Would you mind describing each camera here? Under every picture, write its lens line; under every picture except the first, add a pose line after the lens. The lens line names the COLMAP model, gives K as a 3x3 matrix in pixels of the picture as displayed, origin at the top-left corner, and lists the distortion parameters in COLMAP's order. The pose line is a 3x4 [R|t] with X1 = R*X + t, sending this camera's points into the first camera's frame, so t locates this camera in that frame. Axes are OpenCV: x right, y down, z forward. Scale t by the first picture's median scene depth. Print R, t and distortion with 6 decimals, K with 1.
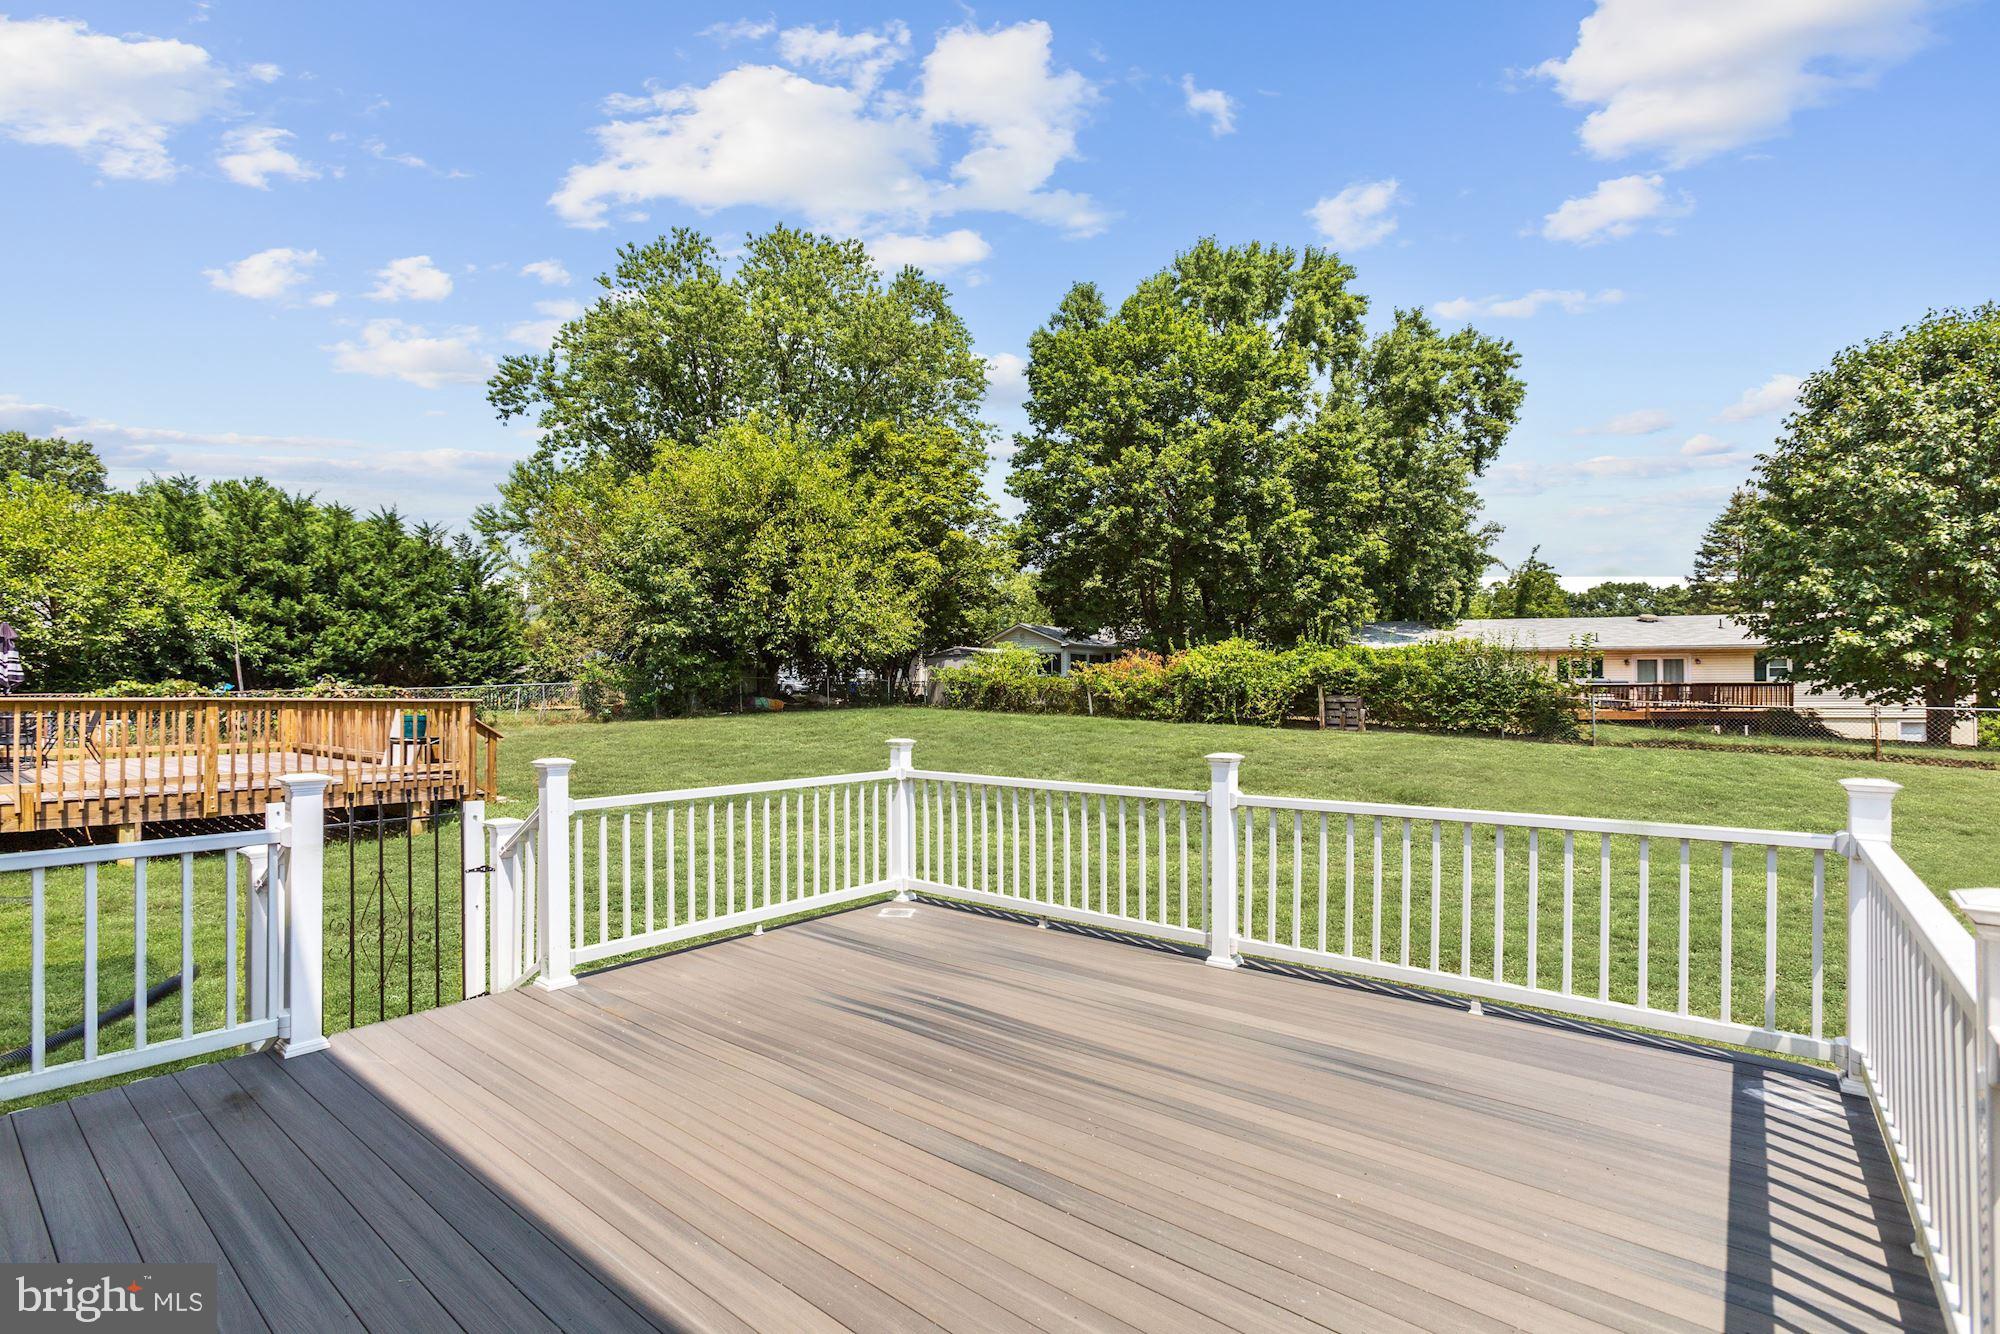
lens RADIAL K [[933.5, 0, 993.2], [0, 933.5, 697.9], [0, 0, 1]] dist [0.013928, -0.000260]
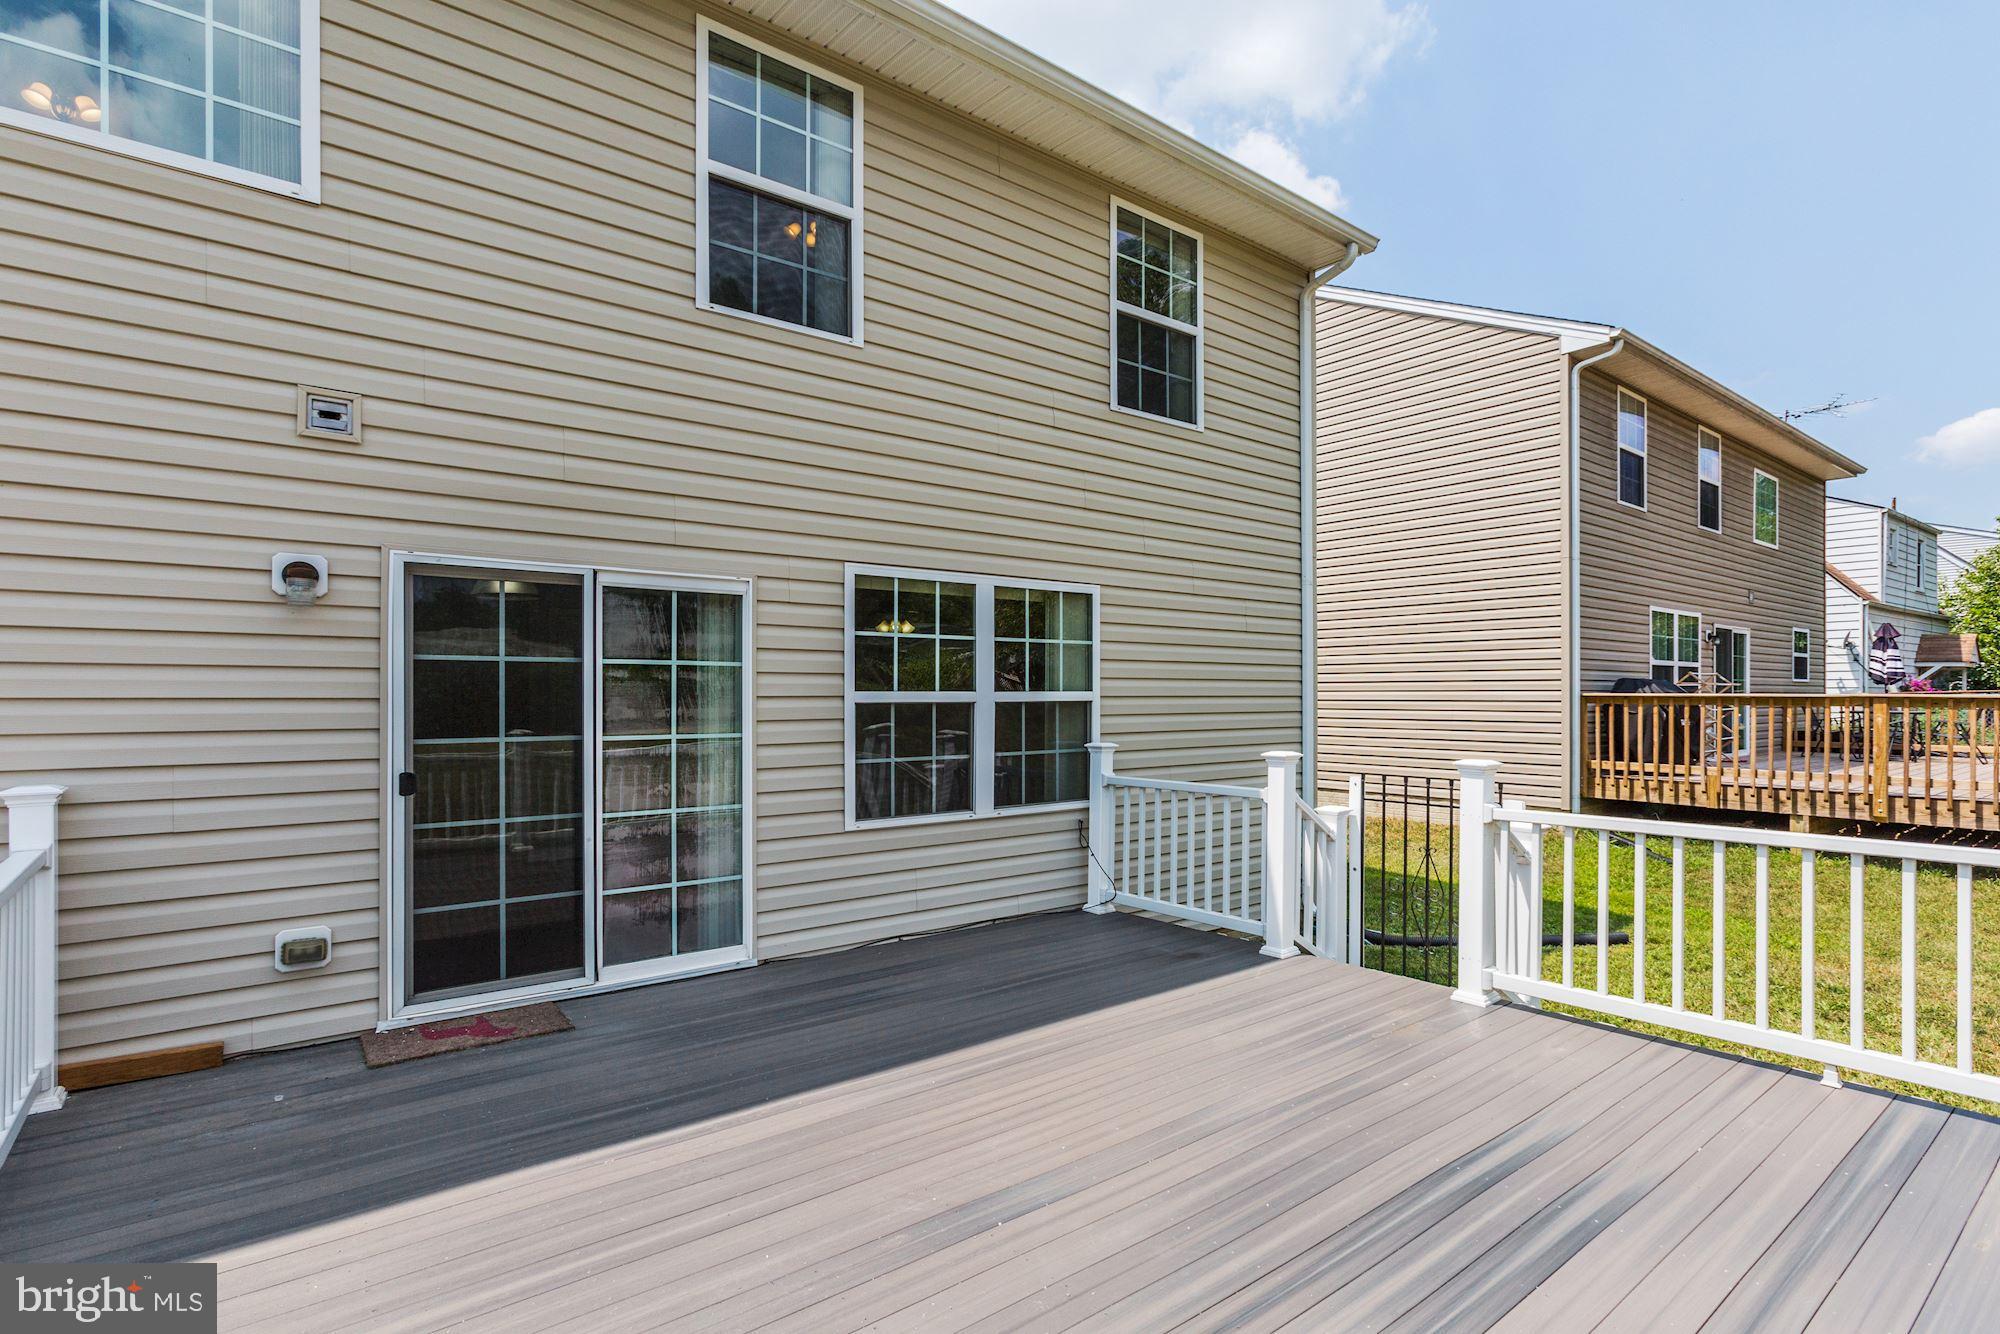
lens RADIAL K [[947.7, 0, 993.9], [0, 947.7, 644.1], [0, 0, 1]] dist [-0.073007, 0.040847]
pose [[-0.214416, -0.051324, -0.975393, 0.272461], [-0.001446, 0.998634, -0.052229, -0.001071], [0.976741, -0.009788, -0.214197, 0.353481]]
